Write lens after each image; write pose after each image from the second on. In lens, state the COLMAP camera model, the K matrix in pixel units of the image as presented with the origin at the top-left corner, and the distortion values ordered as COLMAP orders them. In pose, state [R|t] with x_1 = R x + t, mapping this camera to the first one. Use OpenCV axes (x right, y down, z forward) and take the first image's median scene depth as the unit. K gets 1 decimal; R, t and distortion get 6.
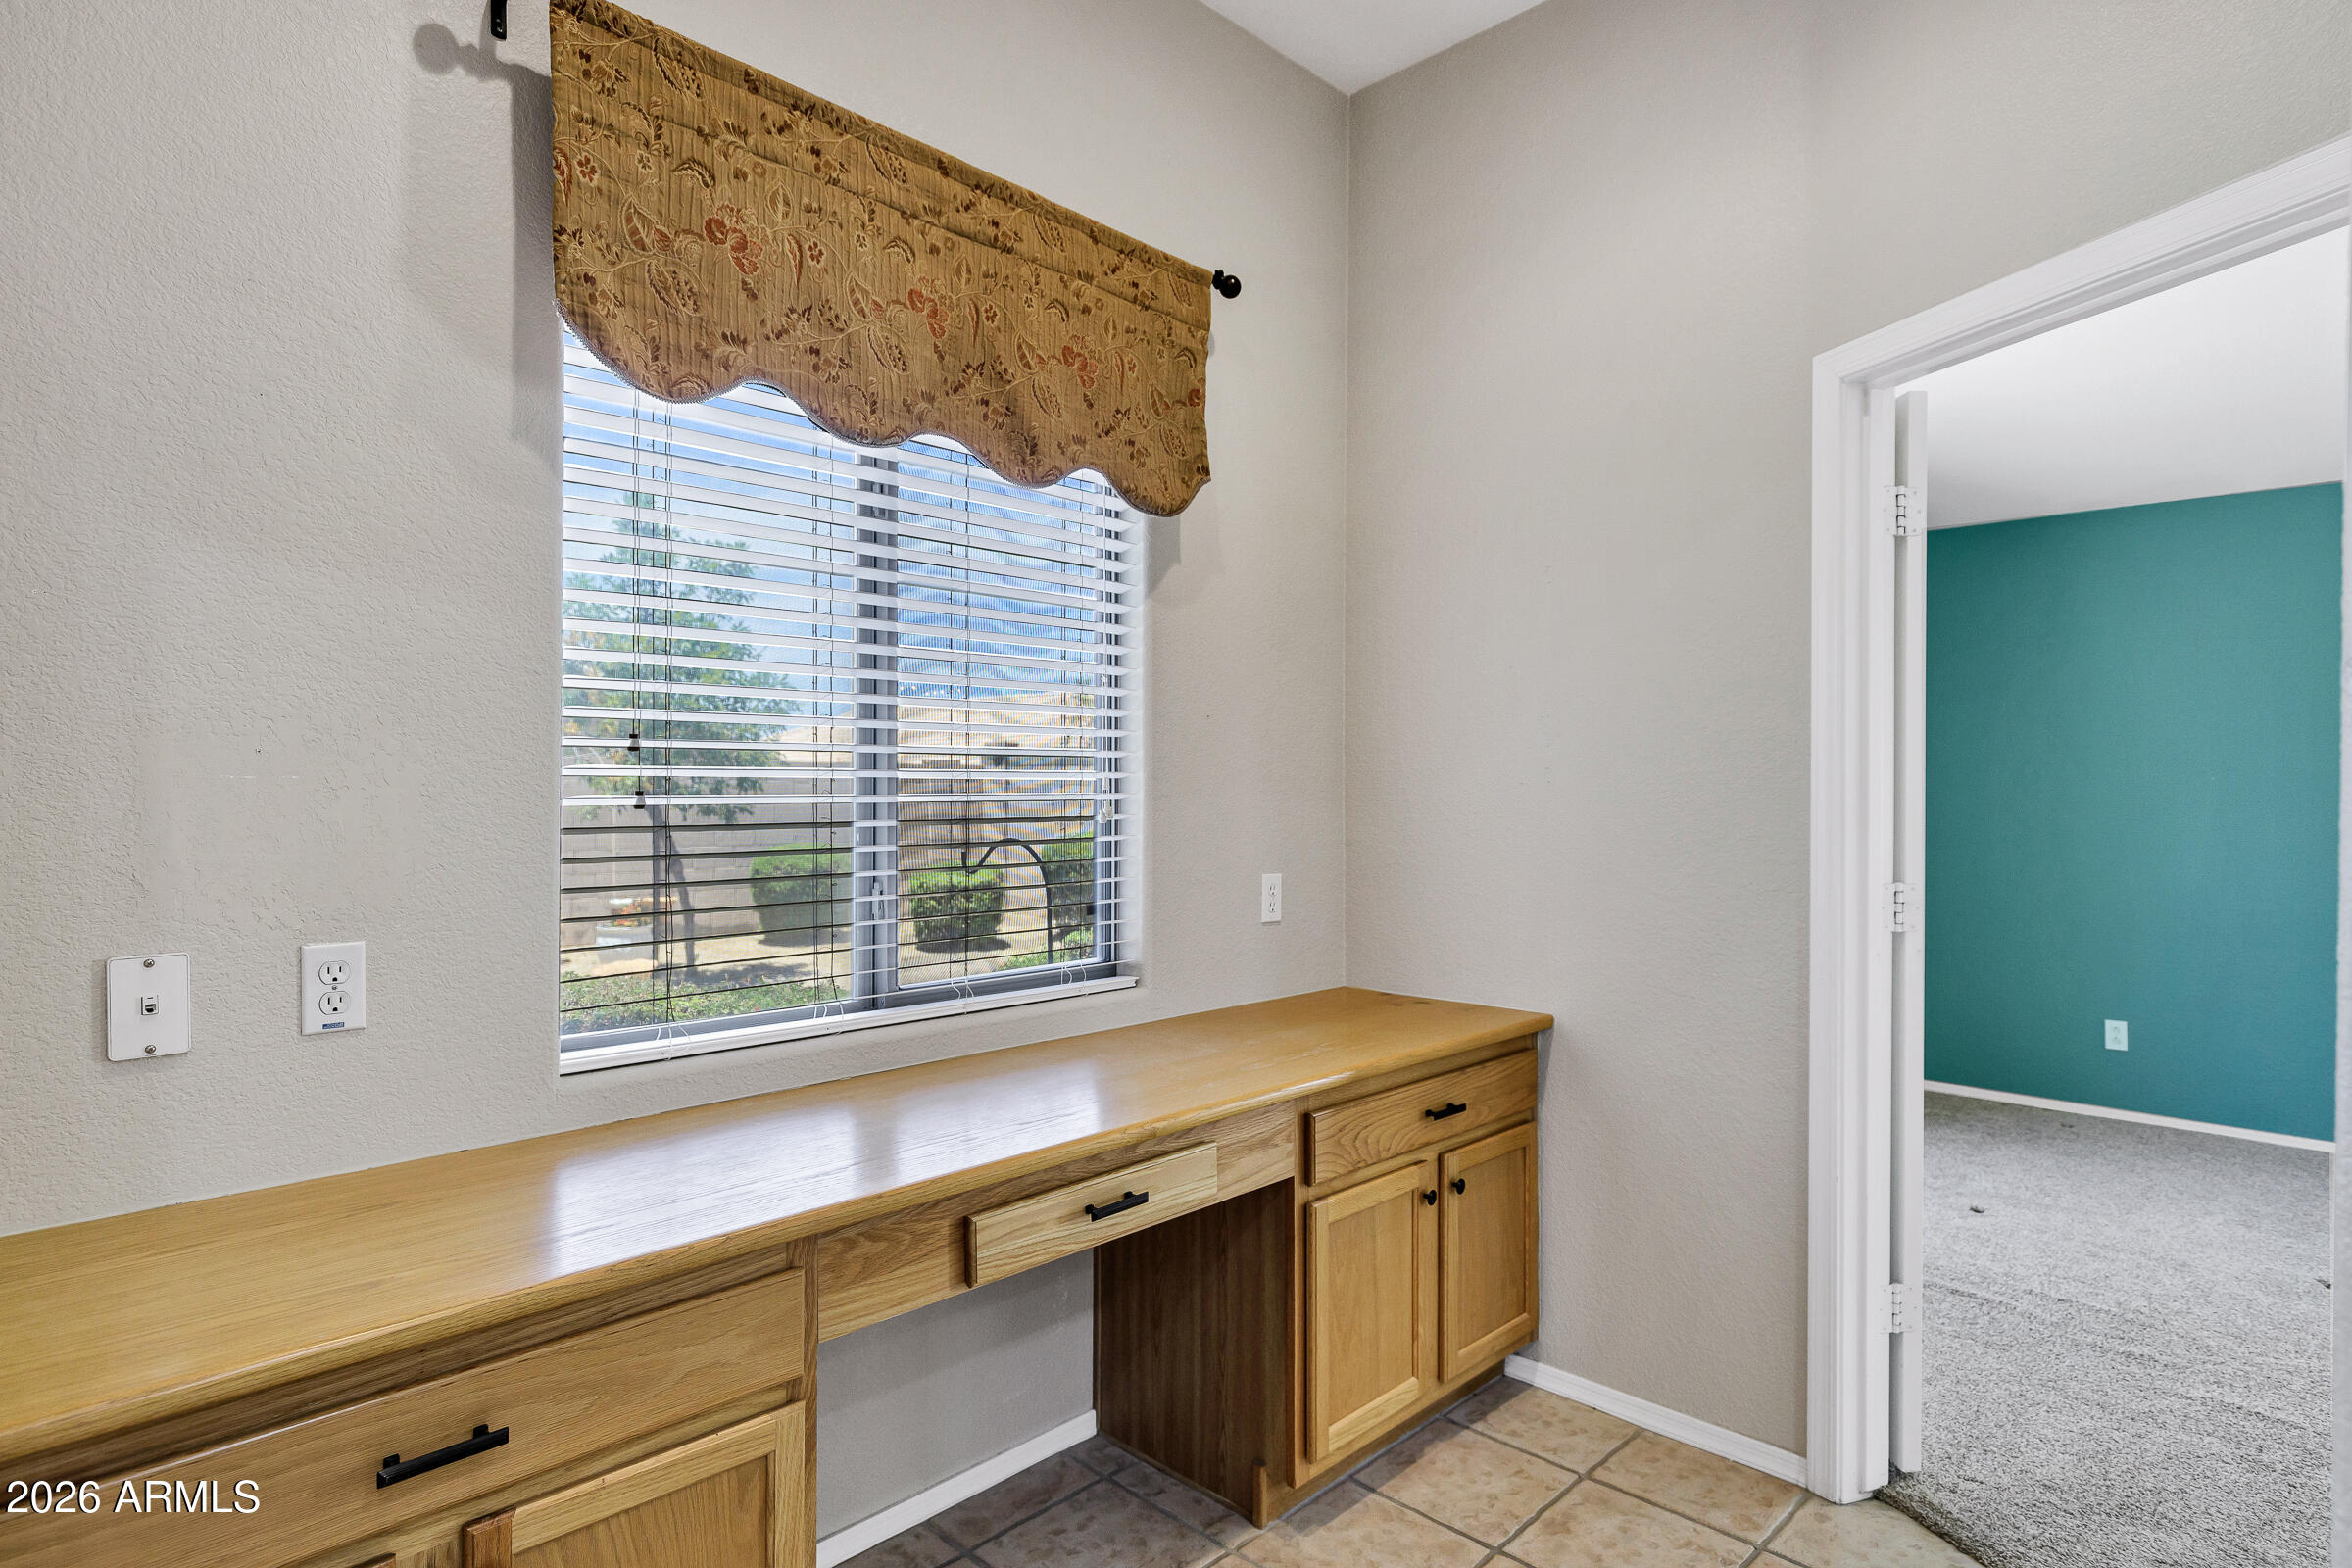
lens RADIAL K [[1235.1, 0, 1164.0], [0, 1235.1, 791.2], [0, 0, 1]] dist [0.001134, -0.000785]
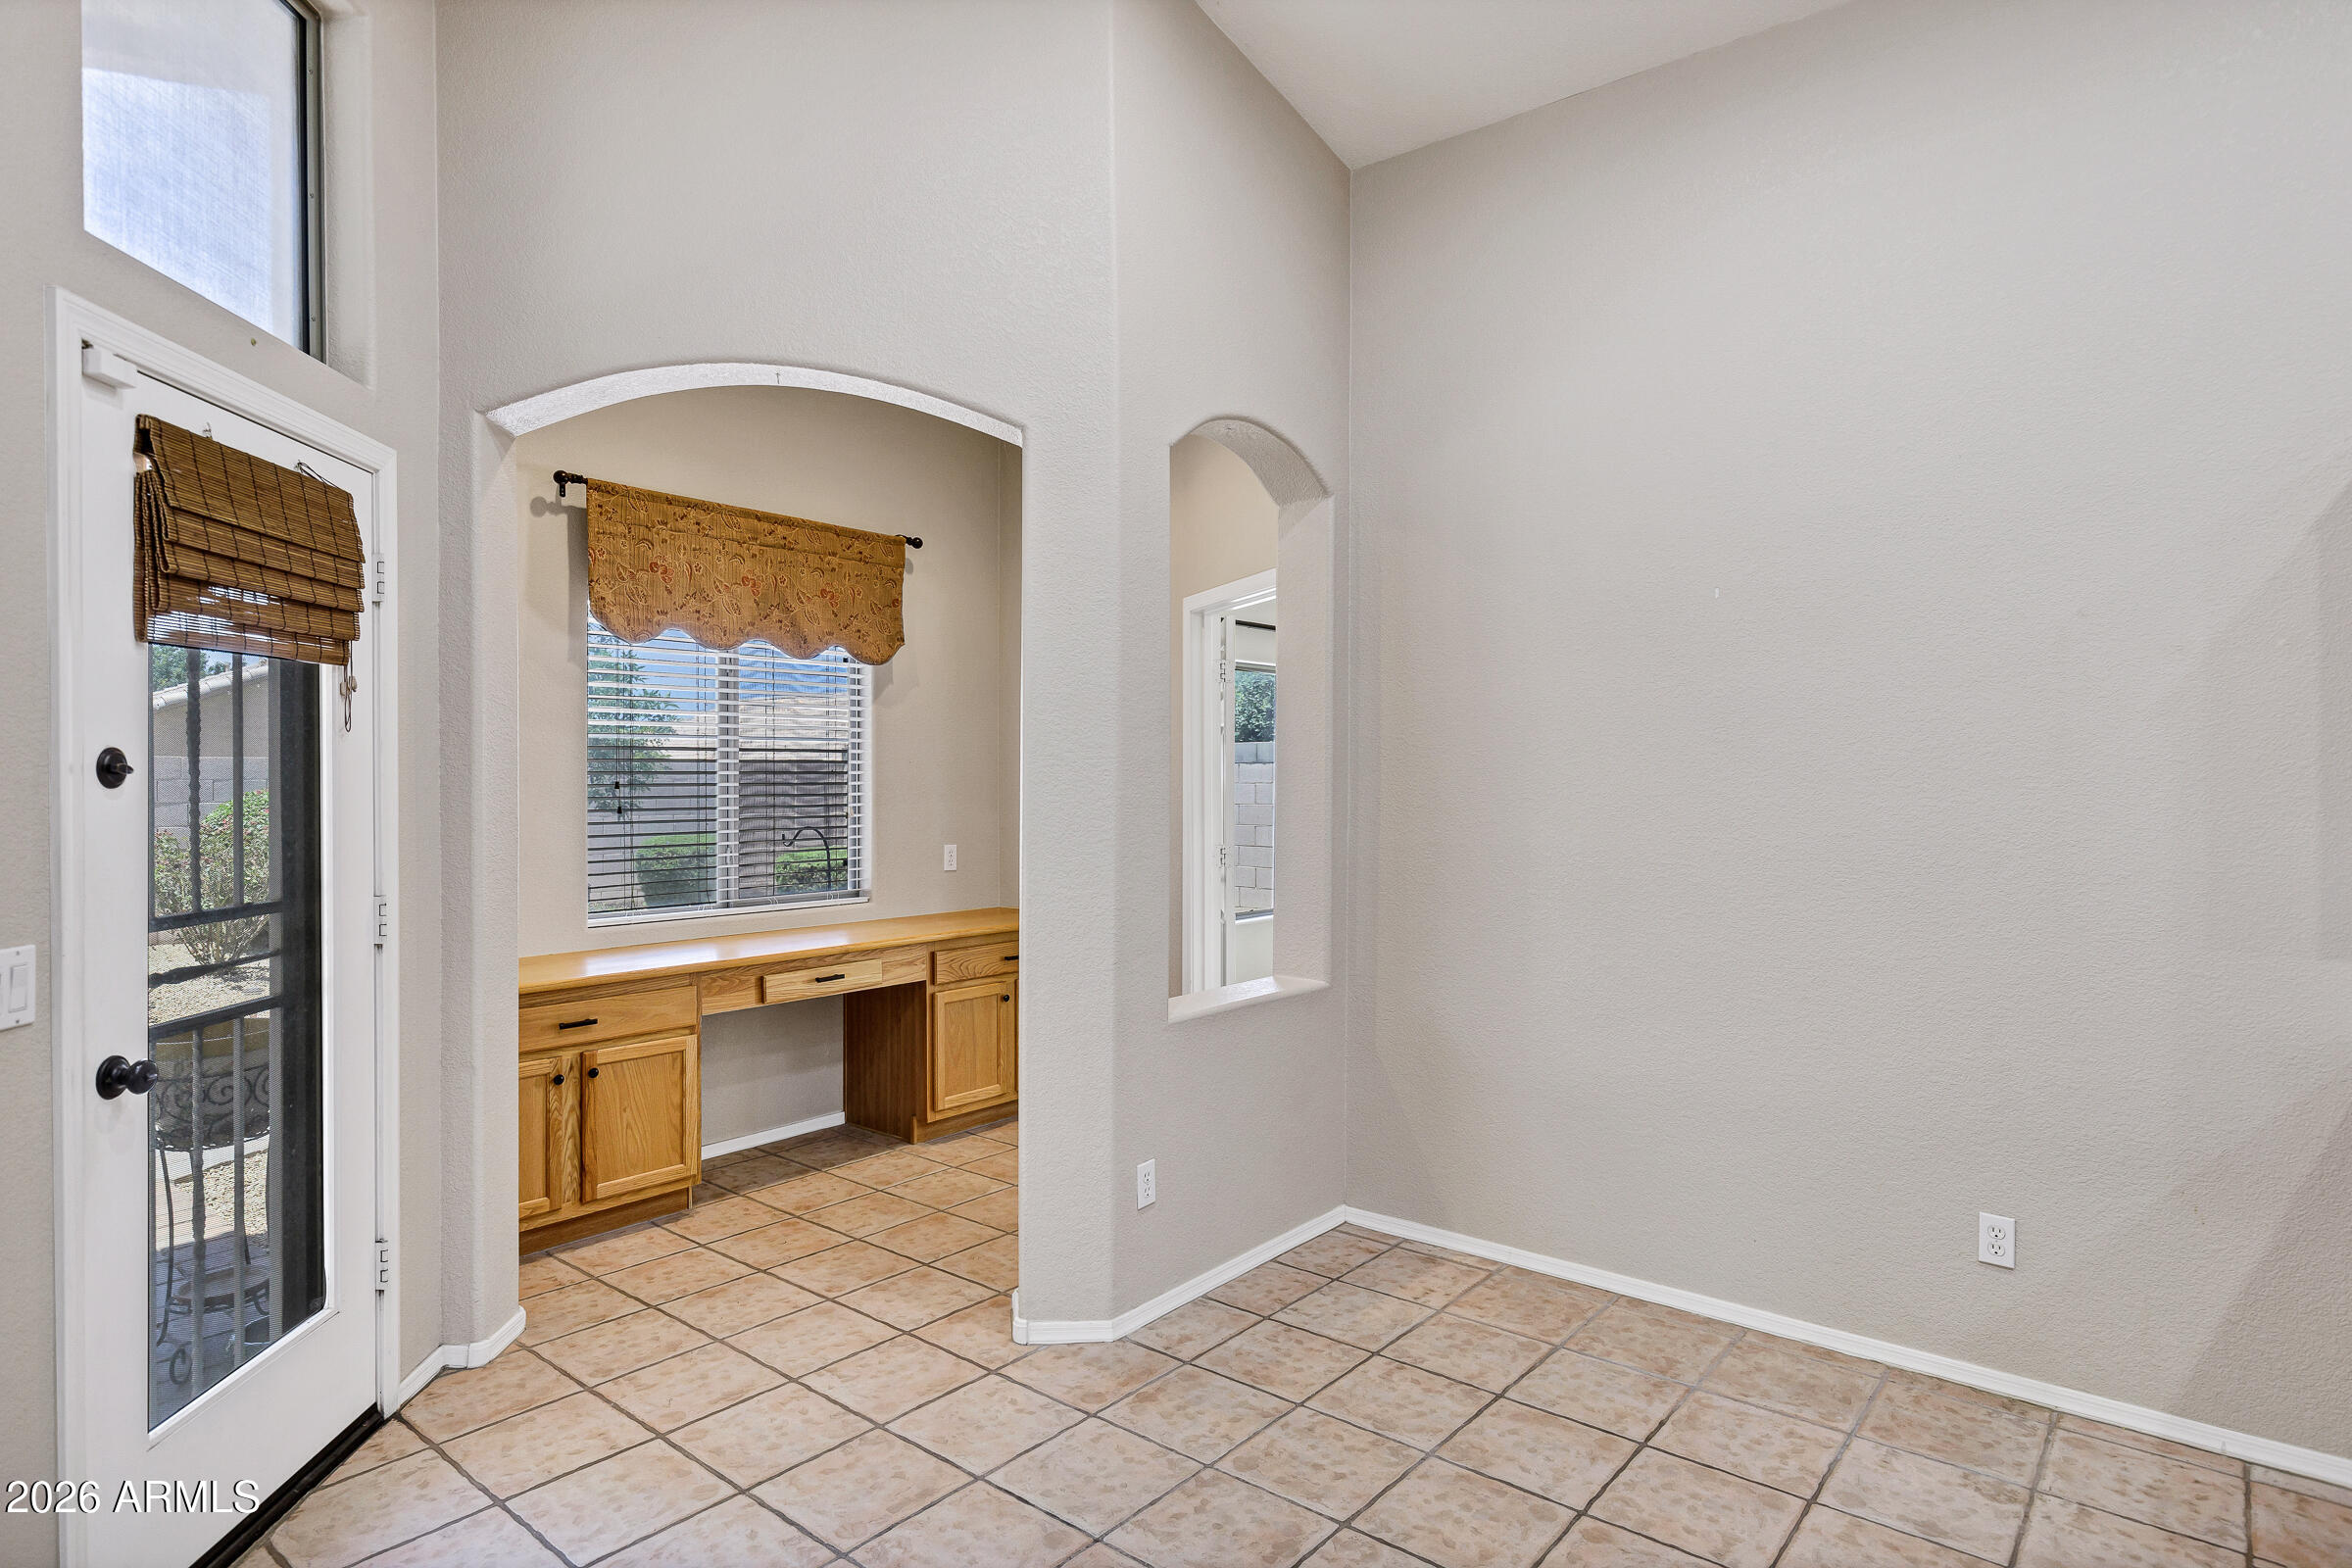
lens RADIAL K [[1264.1, 0, 1183.2], [0, 1264.1, 790.5], [0, 0, 1]] dist [0.004258, -0.000943]
pose [[0.995828, -0.002841, 0.091204, 0.359881], [0.002028, 0.999957, 0.009003, -0.043020], [-0.091225, -0.008780, 0.995792, -1.282775]]
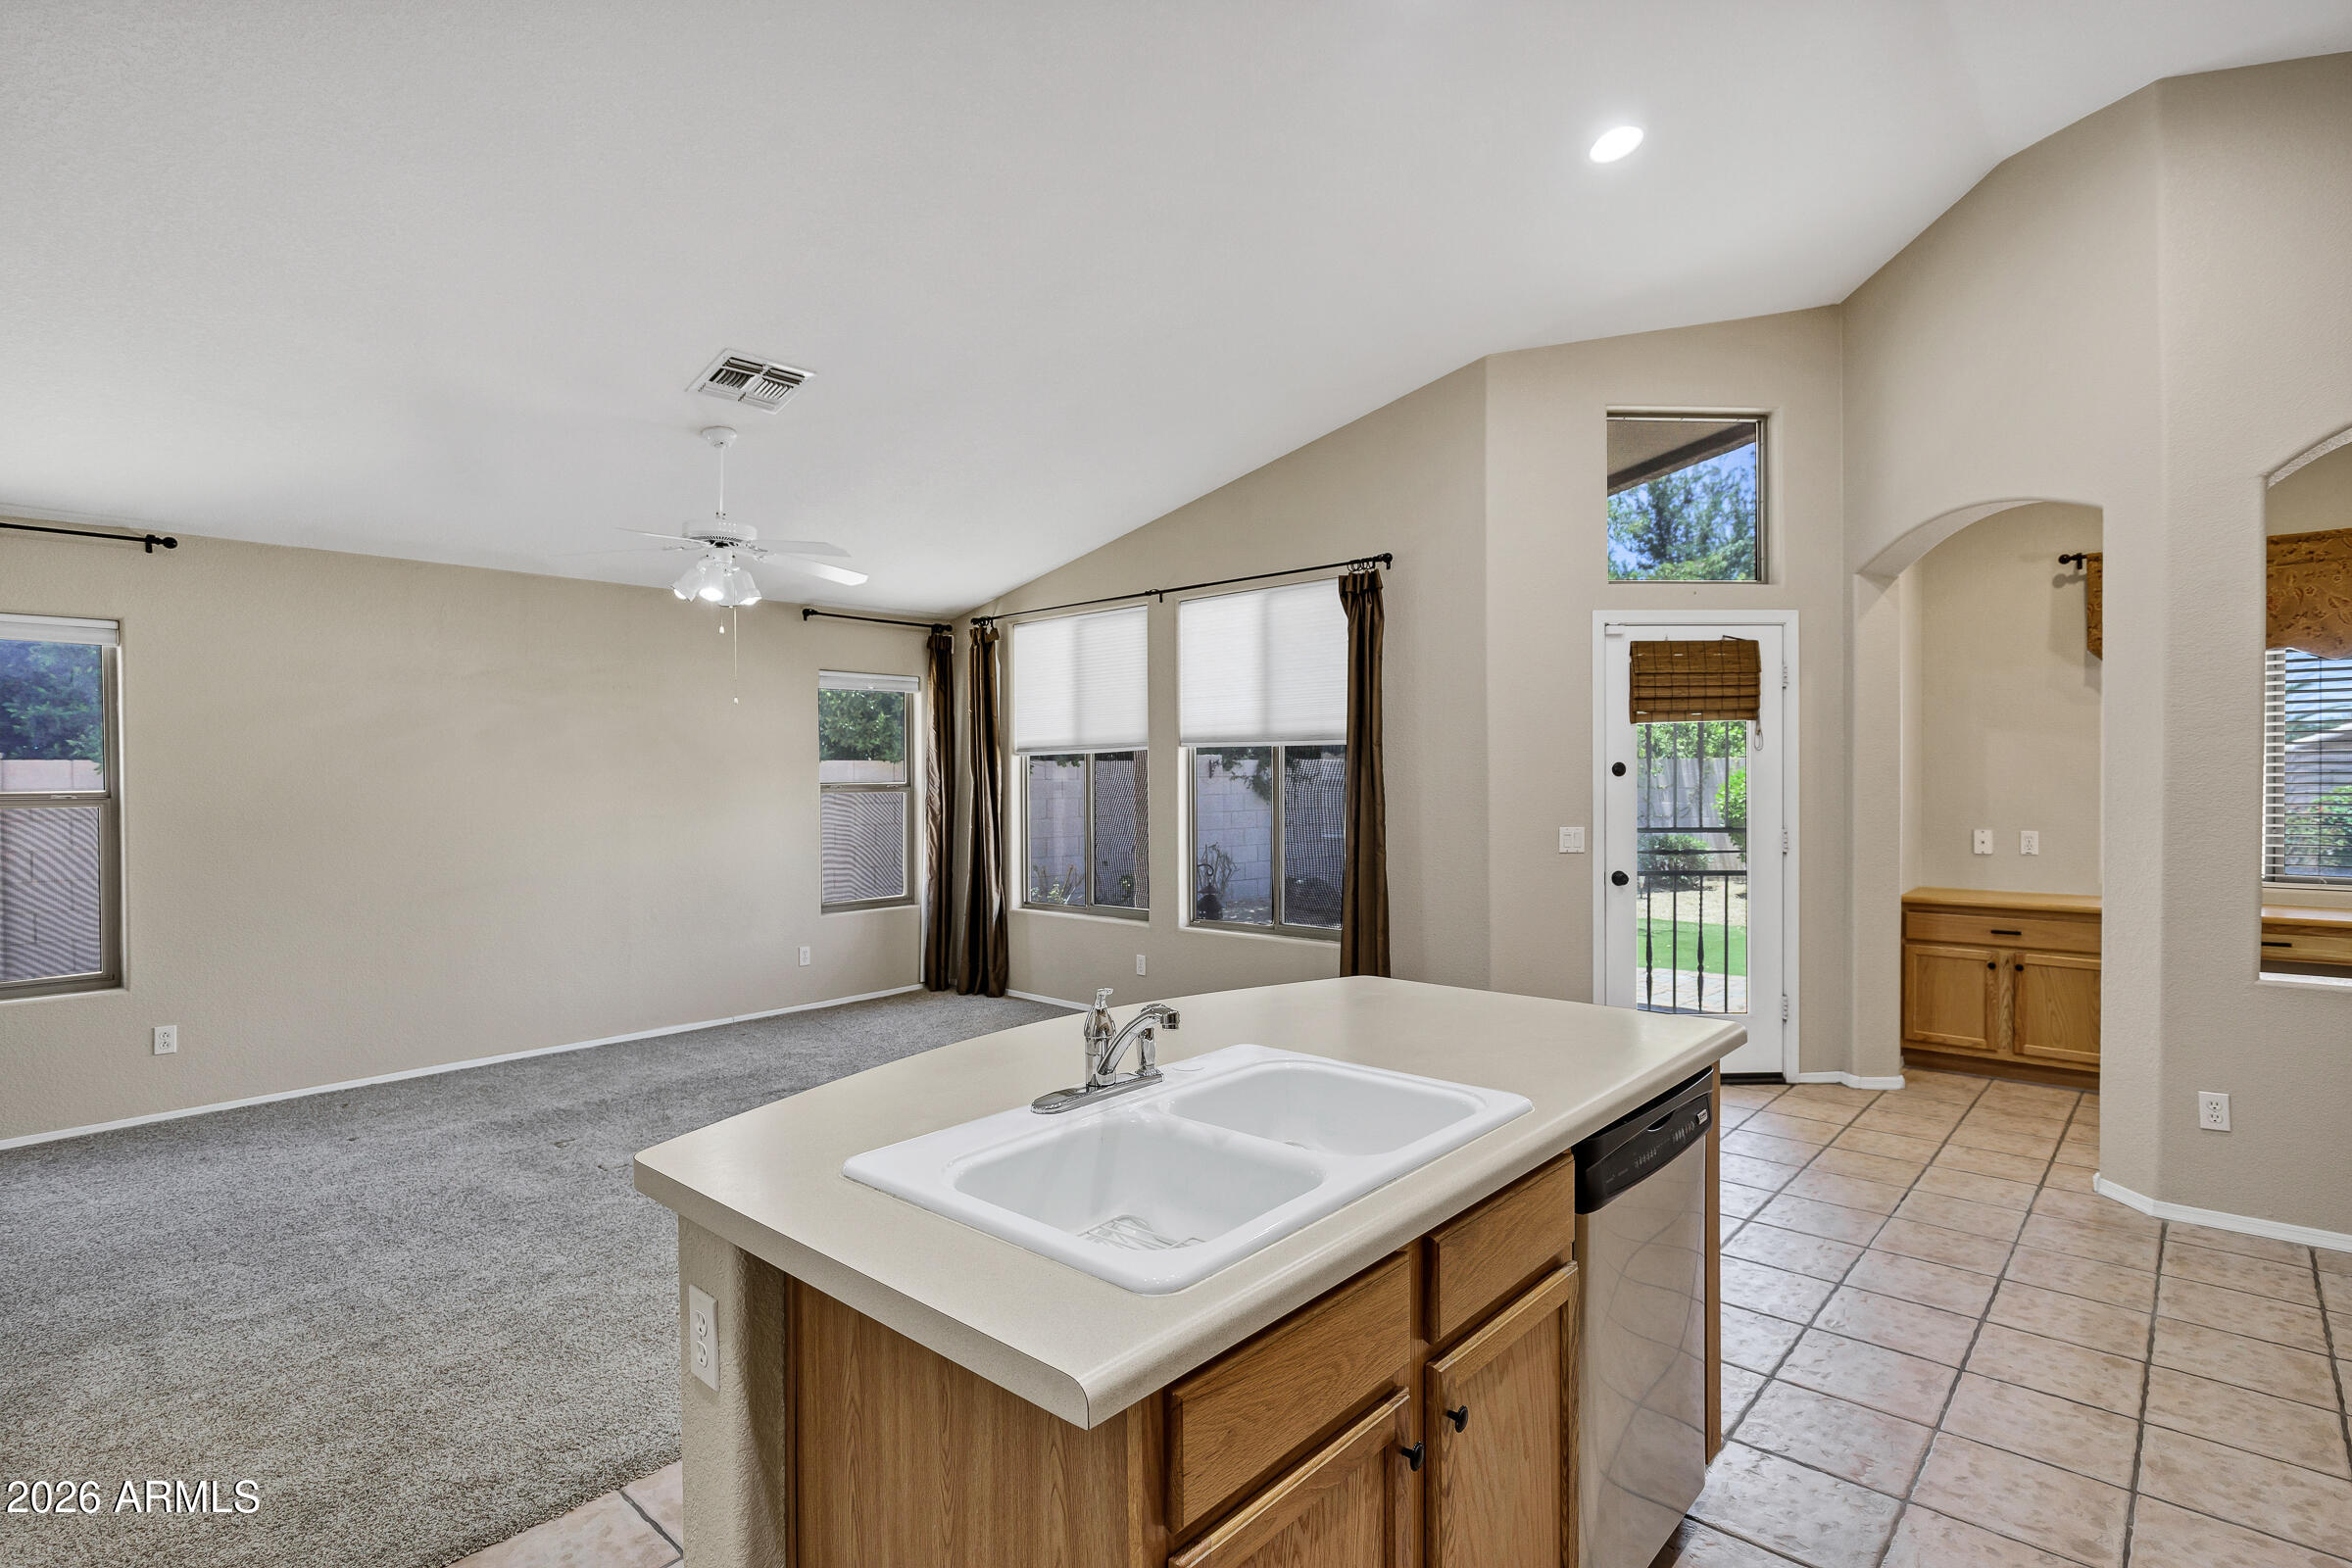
lens RADIAL K [[1147.5, 0, 1175.3], [0, 1147.5, 794.8], [0, 0, 1]] dist [-0.001857, -0.000469]
pose [[0.050164, 0.014680, -0.998633, 2.014645], [0.004994, 0.999876, 0.014949, -0.039954], [0.998728, -0.005737, 0.050085, -1.329533]]
